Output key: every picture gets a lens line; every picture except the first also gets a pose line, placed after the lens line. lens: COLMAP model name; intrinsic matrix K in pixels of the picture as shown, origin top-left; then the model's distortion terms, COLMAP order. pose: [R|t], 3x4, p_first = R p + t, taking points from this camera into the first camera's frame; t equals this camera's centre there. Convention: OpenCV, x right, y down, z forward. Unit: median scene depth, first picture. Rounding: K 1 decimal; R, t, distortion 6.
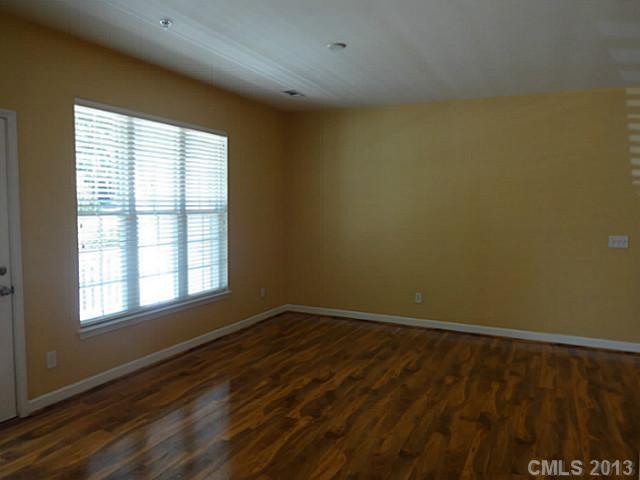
lens RADIAL K [[478.0, 0, 320.0], [0, 478.0, 240.0], [0, 0, 1]] dist [0.001417, 0.001074]
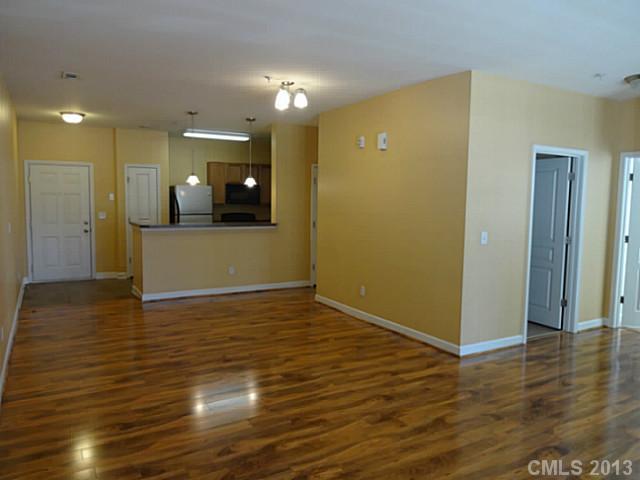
lens RADIAL K [[478.0, 0, 320.0], [0, 478.0, 240.0], [0, 0, 1]] dist [0.001417, 0.001074]
pose [[-0.825390, -0.075083, 0.559548, -0.075629], [0.021751, 0.986152, 0.164411, -0.159532], [-0.564144, 0.147874, -0.812327, 1.841352]]
